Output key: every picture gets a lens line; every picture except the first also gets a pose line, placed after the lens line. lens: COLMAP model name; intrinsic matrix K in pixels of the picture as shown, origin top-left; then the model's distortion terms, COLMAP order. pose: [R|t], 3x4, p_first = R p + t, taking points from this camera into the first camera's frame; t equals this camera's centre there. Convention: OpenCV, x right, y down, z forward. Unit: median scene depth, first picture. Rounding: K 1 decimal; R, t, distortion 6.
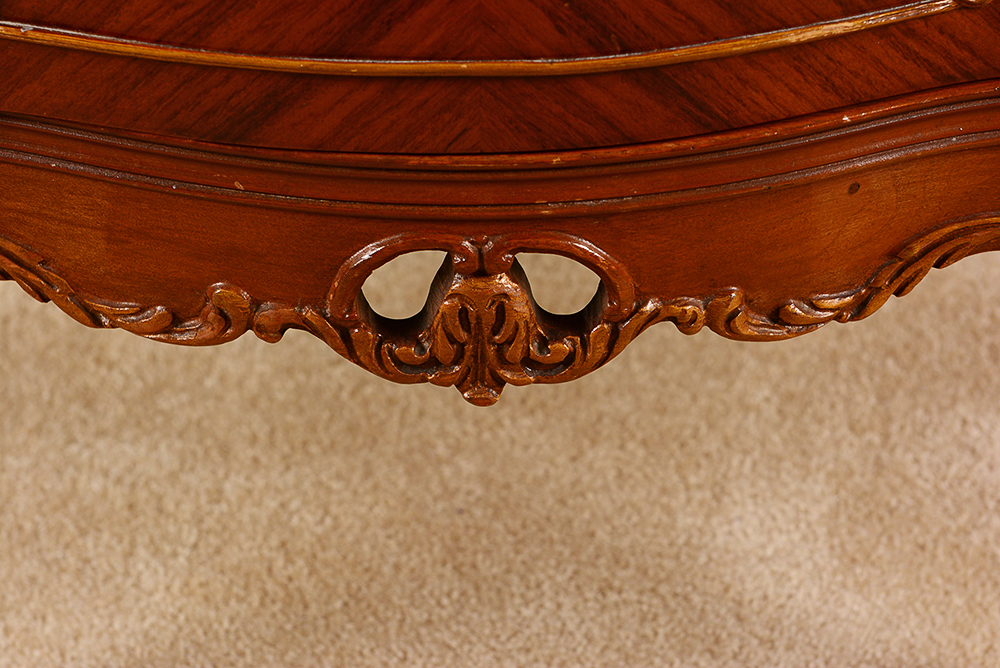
lens RADIAL K [[2924.2, 0, 500.0], [0, 2924.2, 334.0], [0, 0, 1]] dist [0.075652, 0.524998]
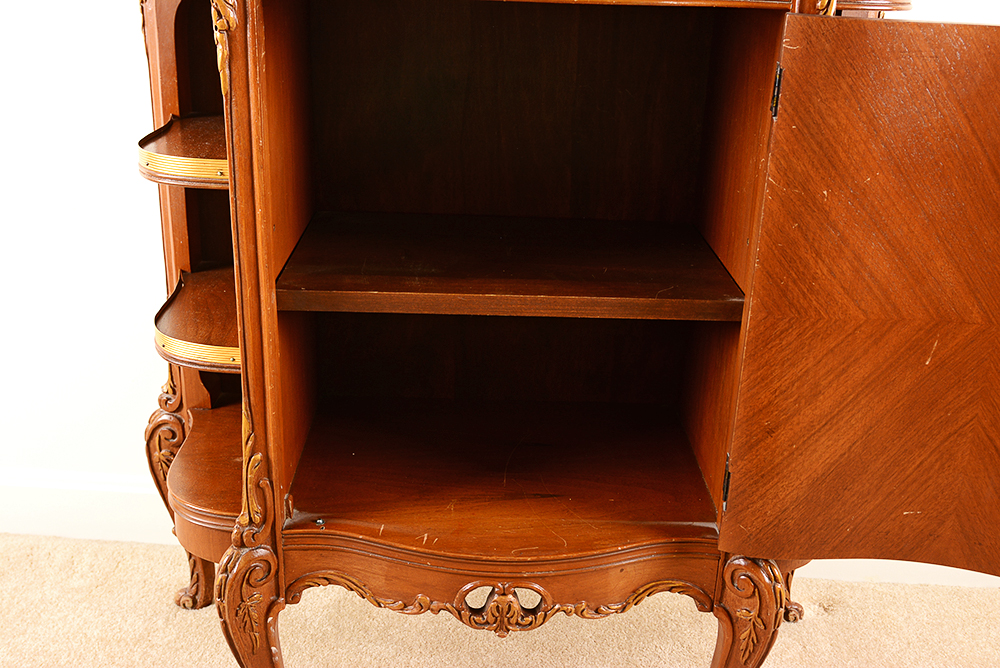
lens RADIAL K [[1033.3, 0, 500.0], [0, 1033.3, 334.0], [0, 0, 1]] dist [-0.049878, -0.008350]
pose [[0.999429, 0.033504, 0.004359, -0.019158], [-0.031272, 0.966155, -0.256060, -0.005798], [-0.012791, 0.255778, 0.966651, -0.112180]]
